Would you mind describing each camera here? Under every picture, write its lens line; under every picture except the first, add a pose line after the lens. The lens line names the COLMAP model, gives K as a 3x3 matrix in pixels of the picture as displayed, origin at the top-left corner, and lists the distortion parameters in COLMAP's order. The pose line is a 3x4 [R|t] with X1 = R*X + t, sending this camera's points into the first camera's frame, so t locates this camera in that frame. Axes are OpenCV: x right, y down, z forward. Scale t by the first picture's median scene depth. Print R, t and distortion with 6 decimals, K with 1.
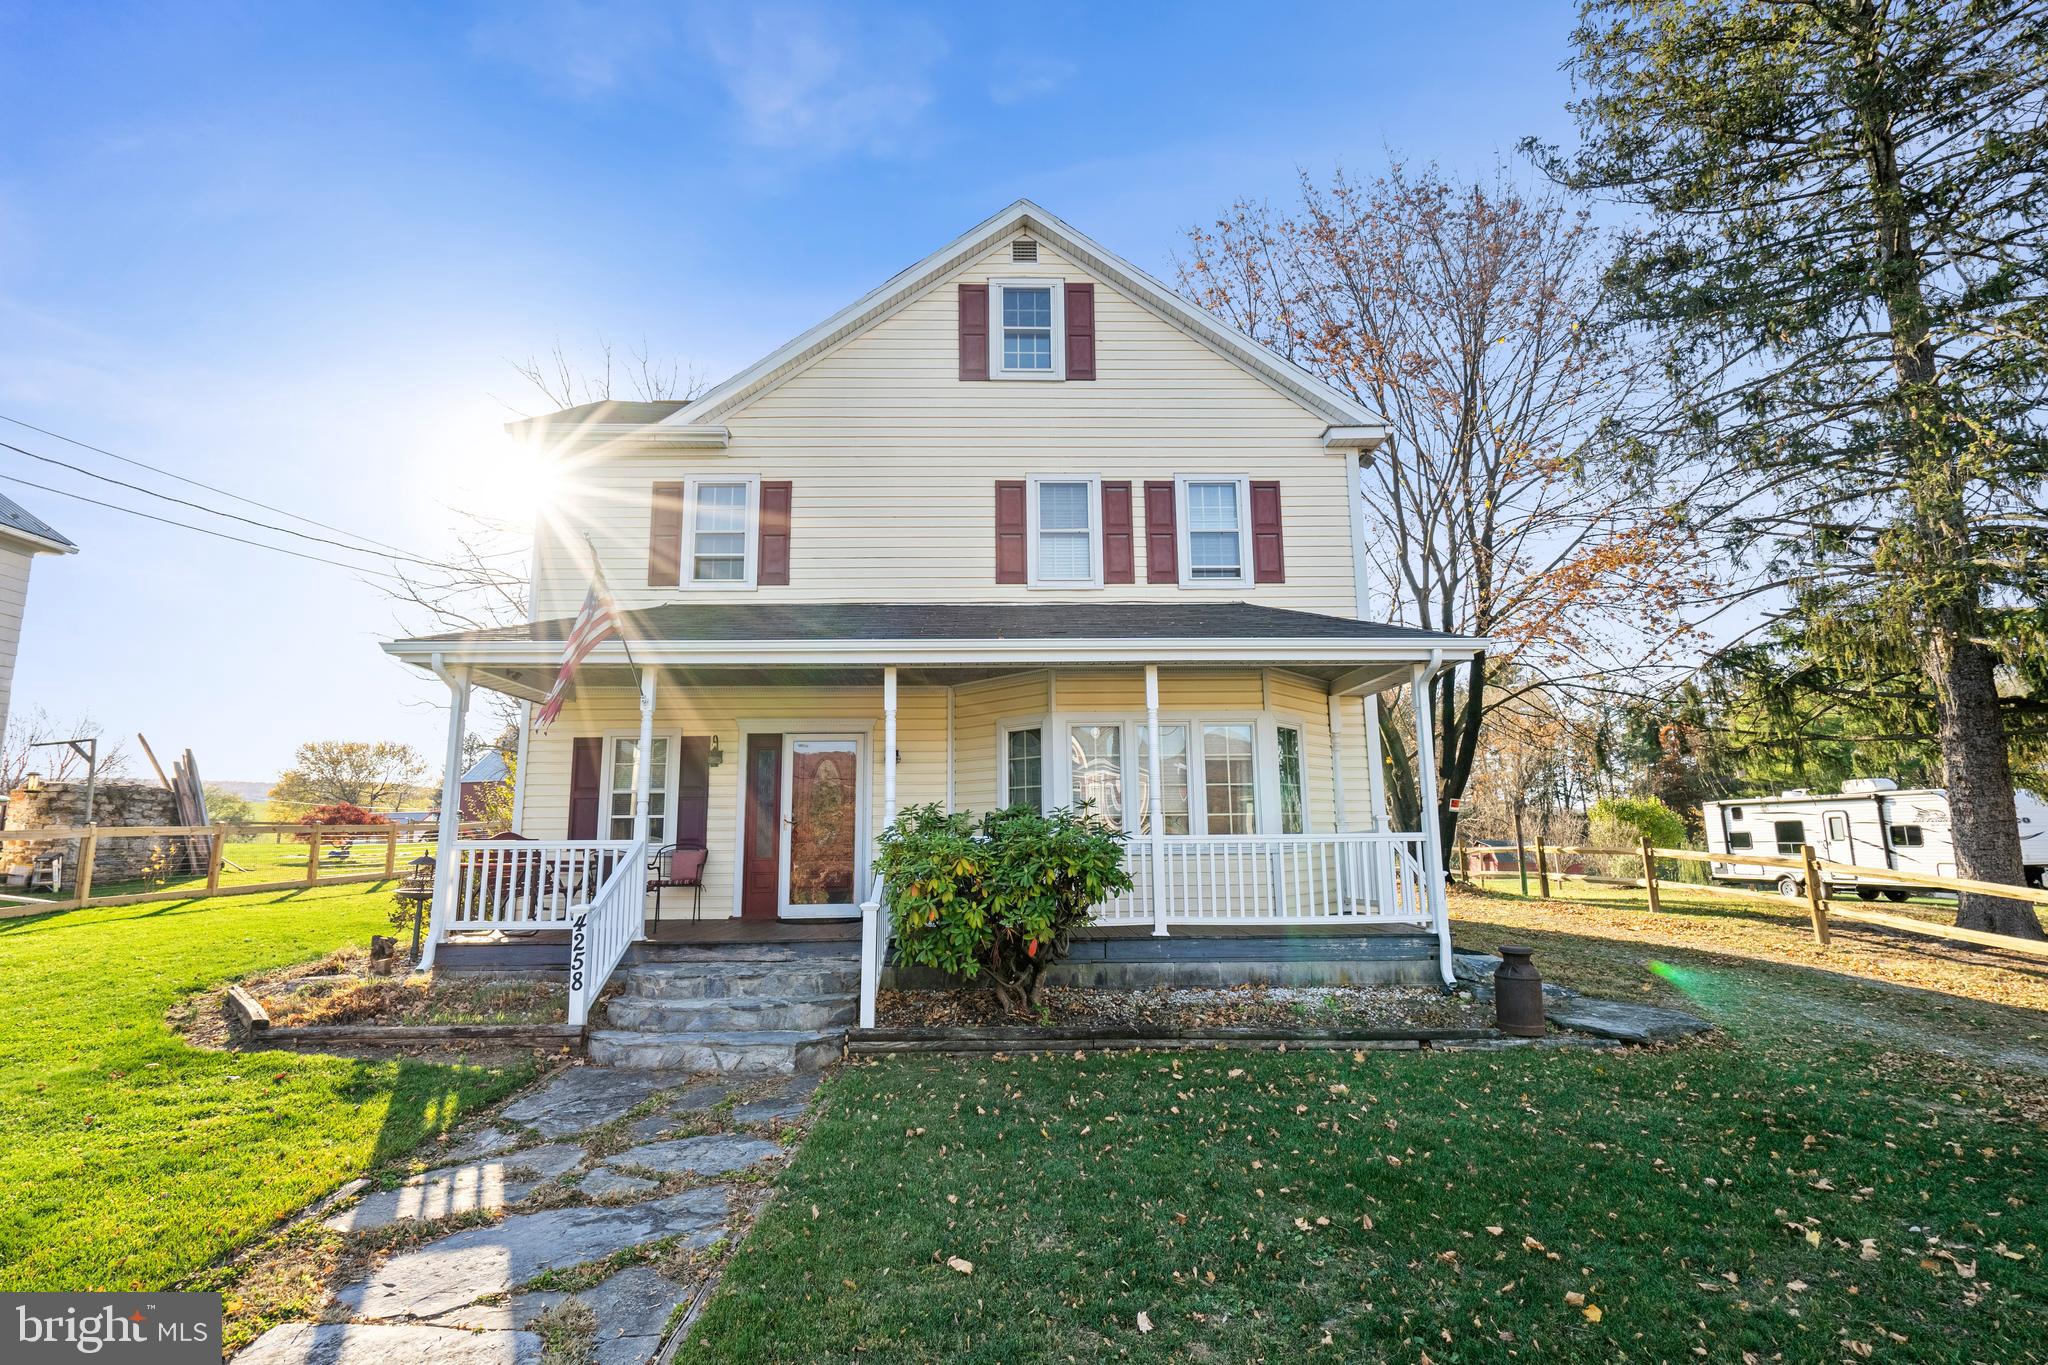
lens RADIAL K [[967.3, 0, 1024.0], [0, 967.3, 682.5], [0, 0, 1]] dist [-0.001666, -0.000094]
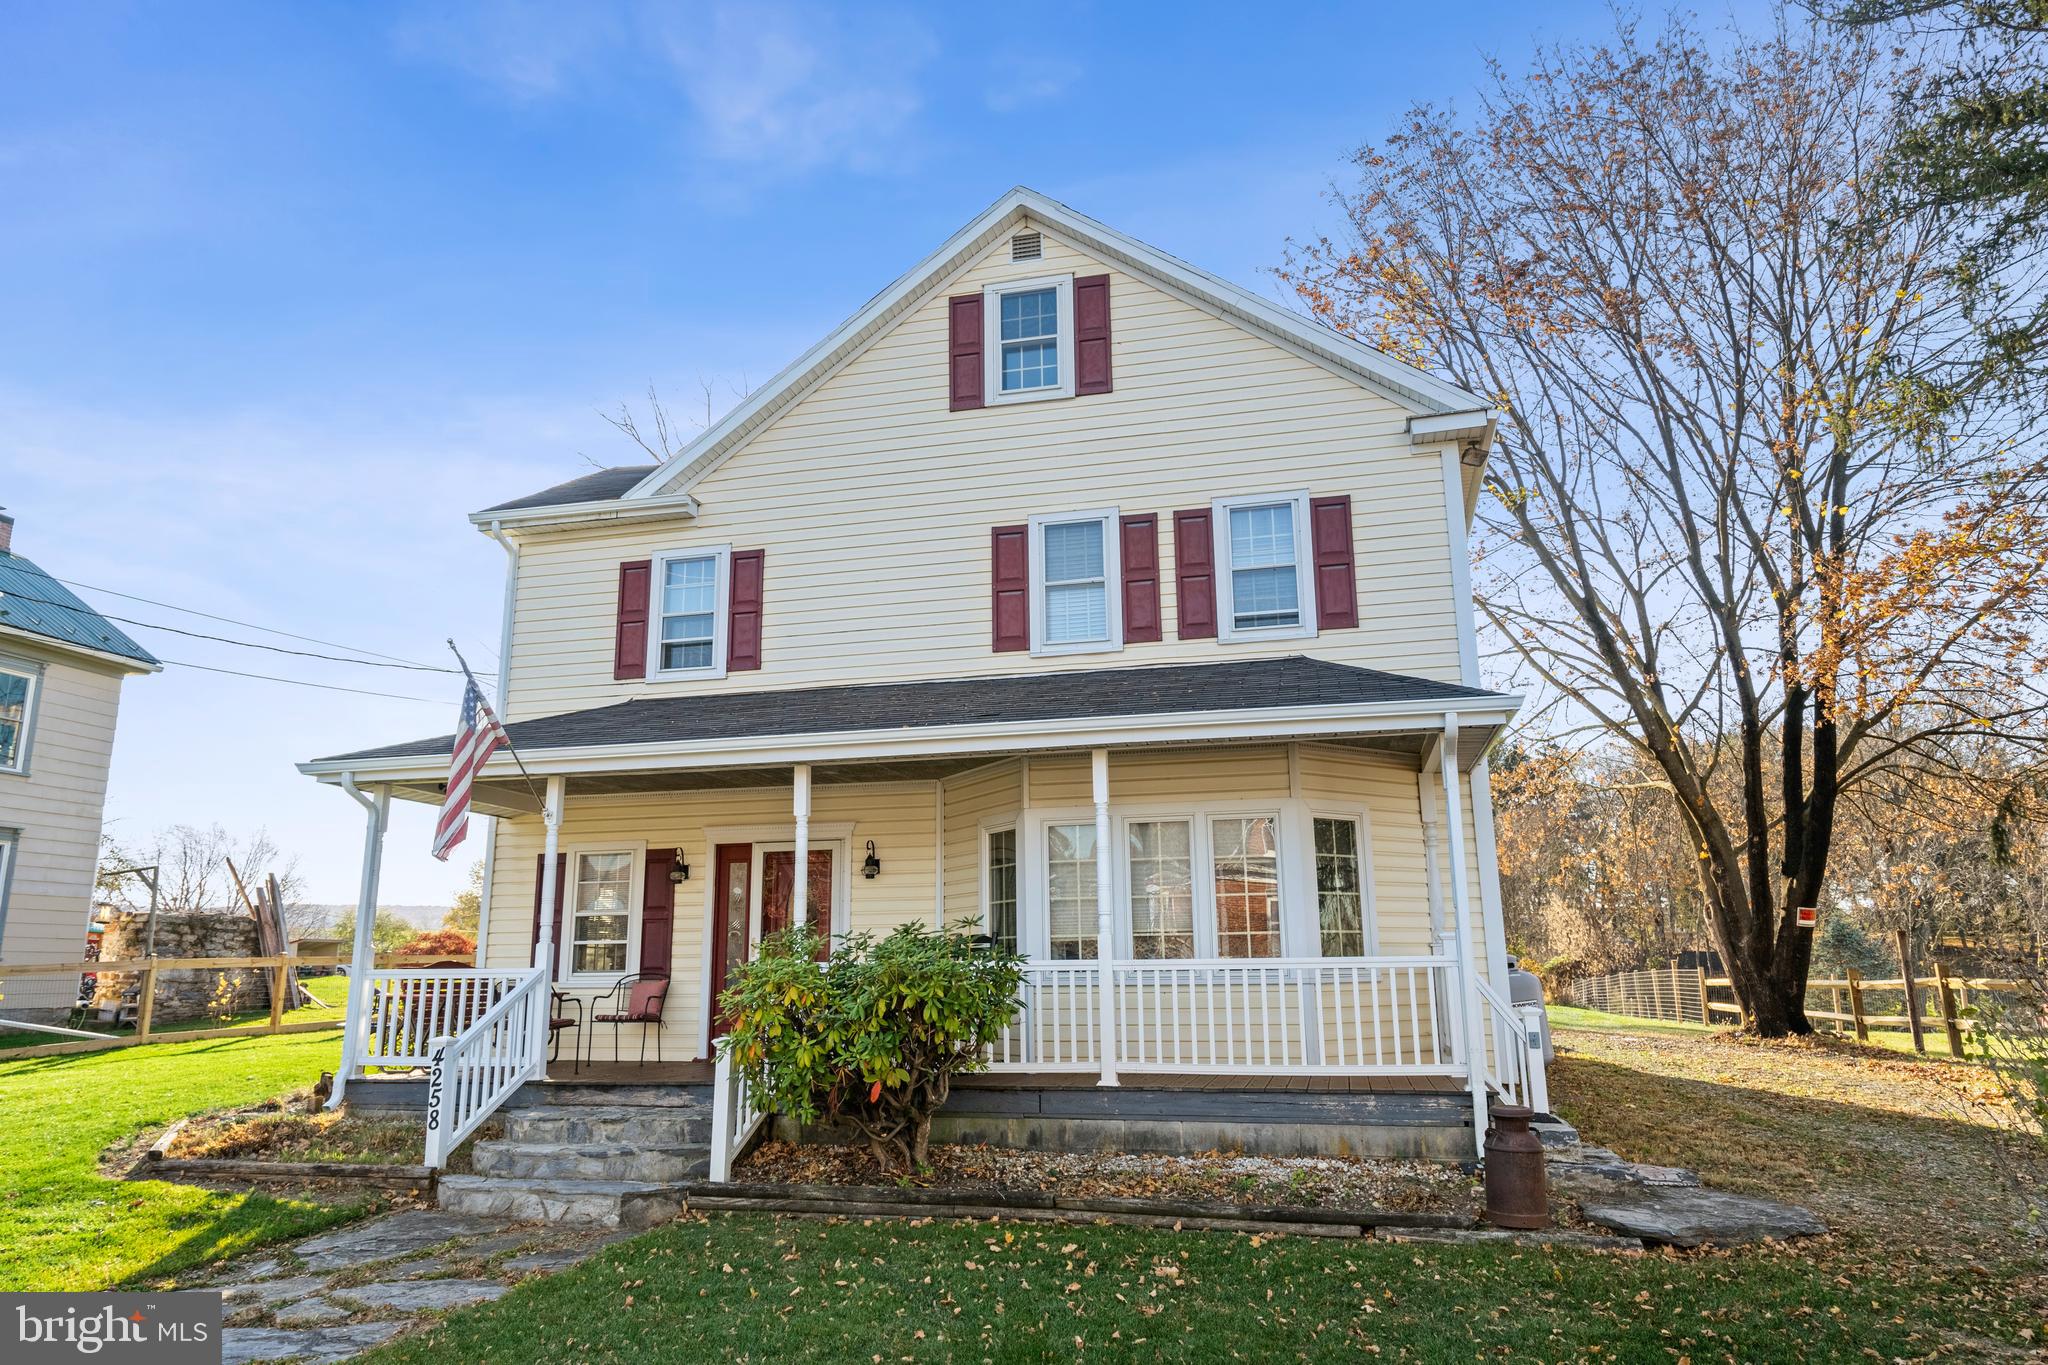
lens RADIAL K [[1310.3, 0, 1024.0], [0, 1310.3, 682.5], [0, 0, 1]] dist [0.006977, -0.000277]
pose [[0.965777, -0.057791, -0.252853, 0.277629], [0.043389, 0.997122, -0.062175, -0.006392], [0.255718, 0.049076, 0.965505, -0.066530]]
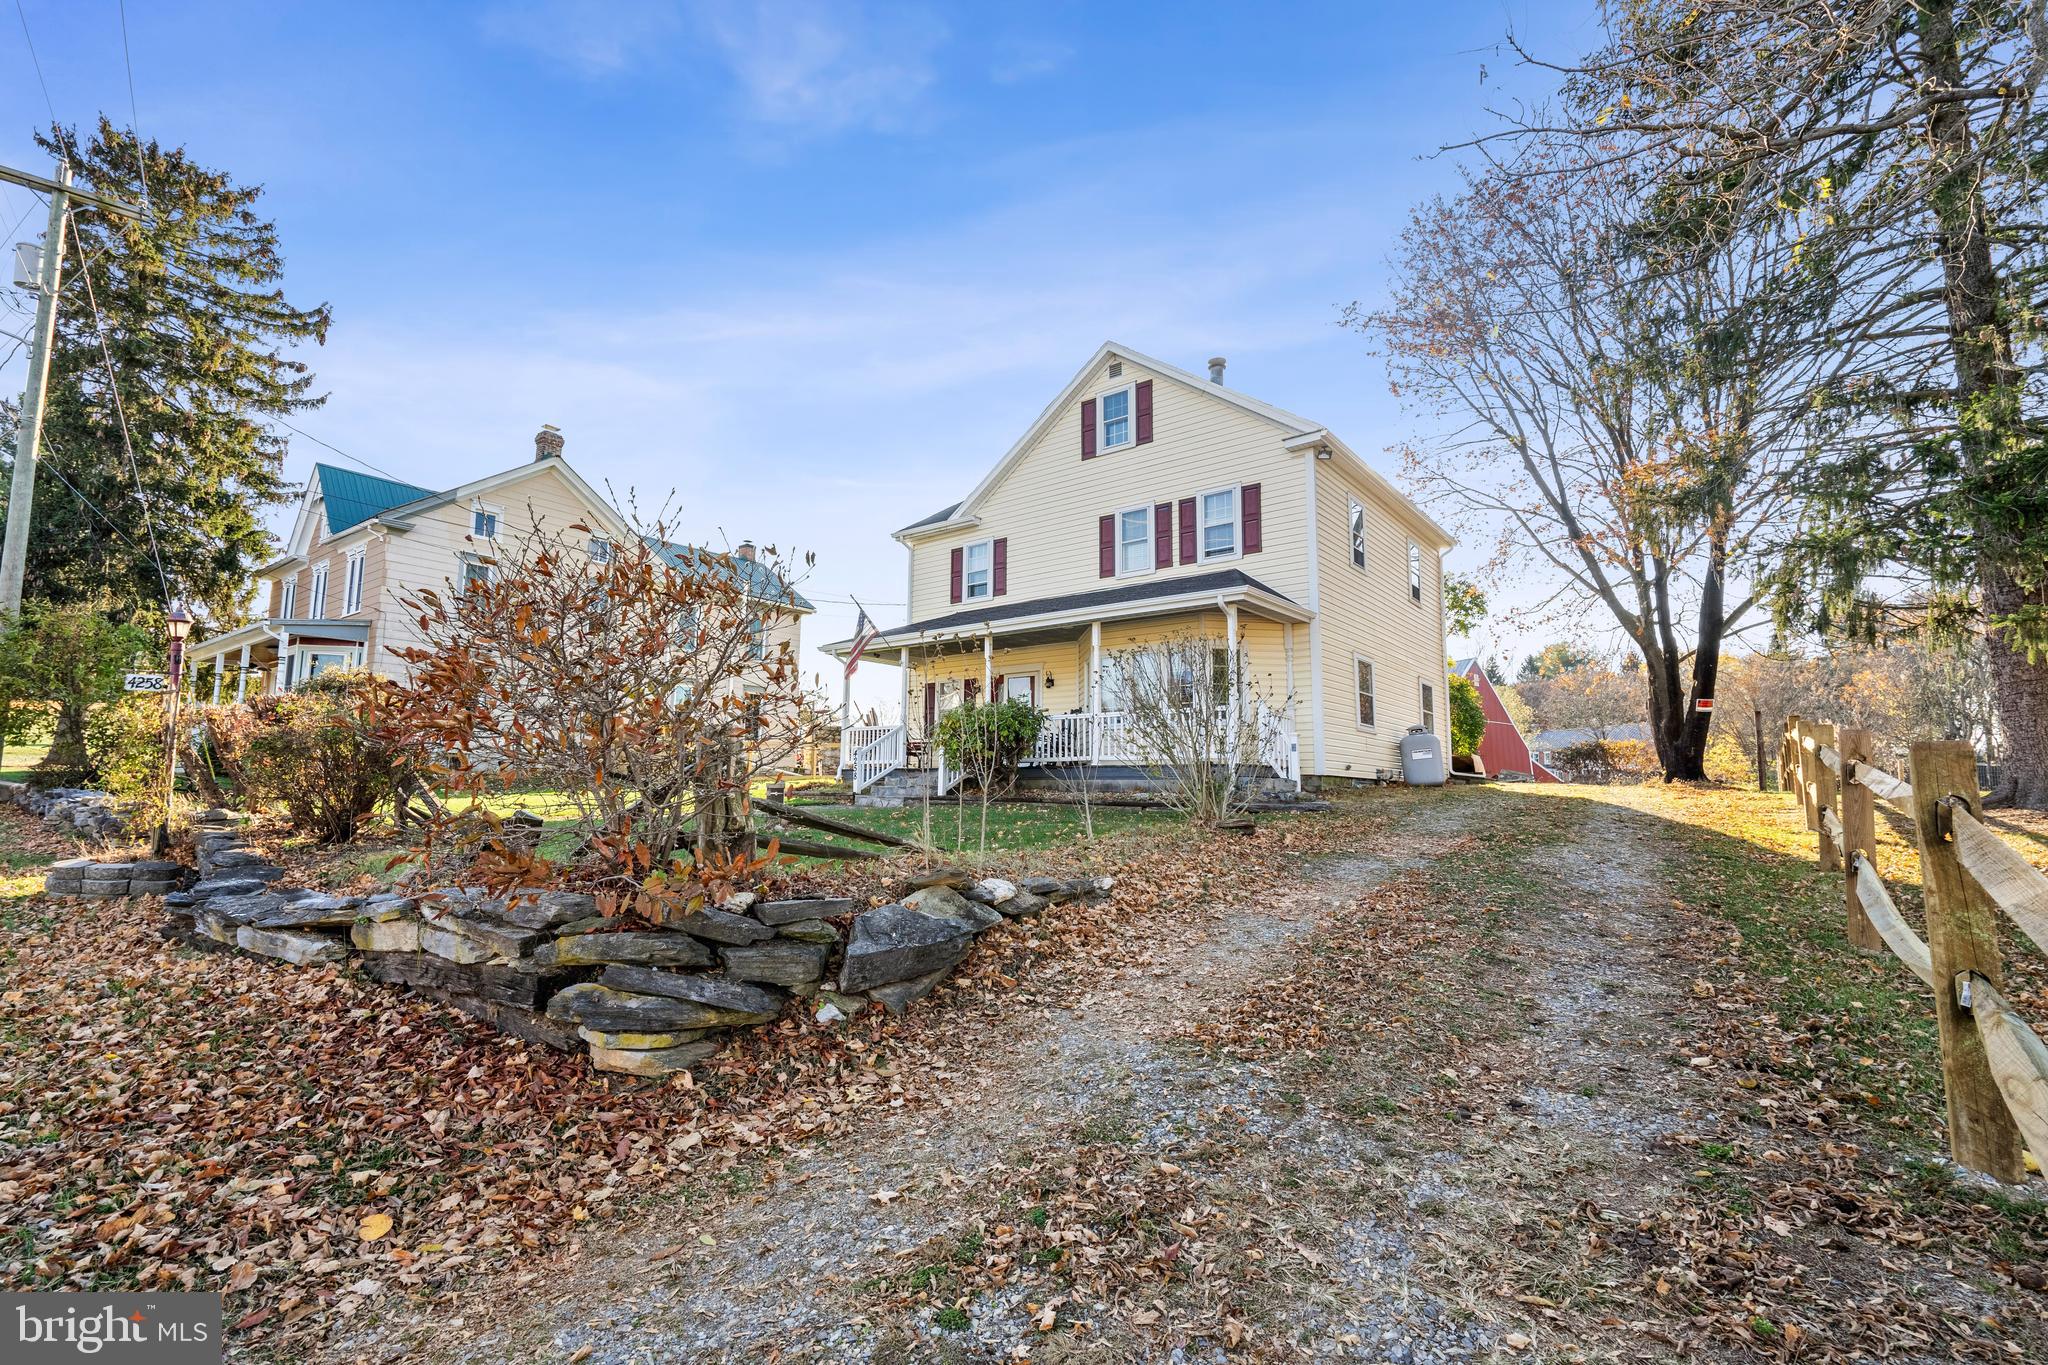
lens RADIAL K [[927.6, 0, 1024.0], [0, 927.6, 682.5], [0, 0, 1]] dist [-0.021247, 0.000006]
pose [[0.768009, -0.063630, -0.637270, 0.899764], [0.088735, 0.996027, 0.007490, 0.056131], [0.634261, -0.062300, 0.770604, -0.354218]]
